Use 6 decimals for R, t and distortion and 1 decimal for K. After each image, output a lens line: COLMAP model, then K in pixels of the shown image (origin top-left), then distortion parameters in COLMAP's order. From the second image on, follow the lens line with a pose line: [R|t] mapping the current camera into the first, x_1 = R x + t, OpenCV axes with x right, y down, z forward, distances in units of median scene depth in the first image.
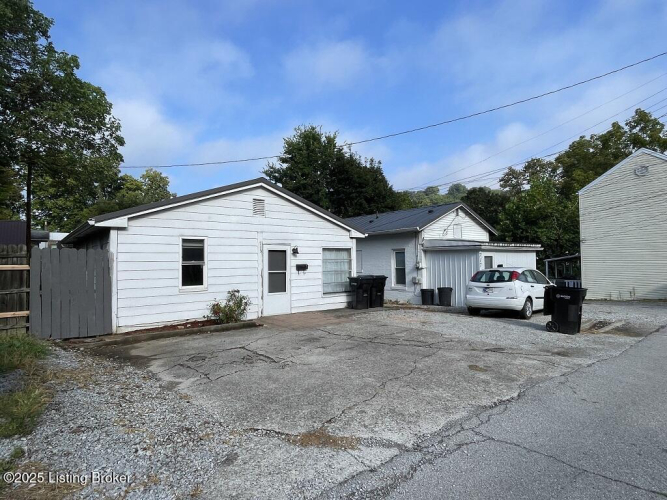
lens RADIAL K [[366.9, 0, 331.0], [0, 366.9, 248.8], [0, 0, 1]] dist [0.000375, 0.000017]
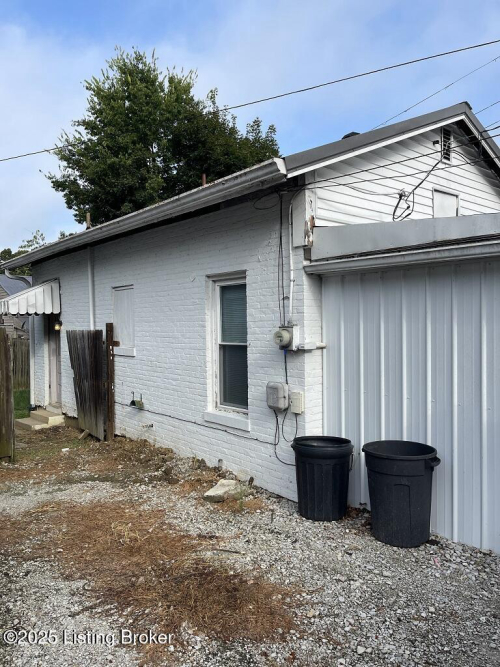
lens RADIAL K [[493.7, 0, 251.3], [0, 493.7, 335.2], [0, 0, 1]] dist [0.005379, 0.000163]
pose [[0.999776, 0.001480, 0.021126, 0.199687], [-0.002755, 0.998167, 0.060452, 0.023892], [-0.020998, -0.060497, 0.997947, 0.657971]]
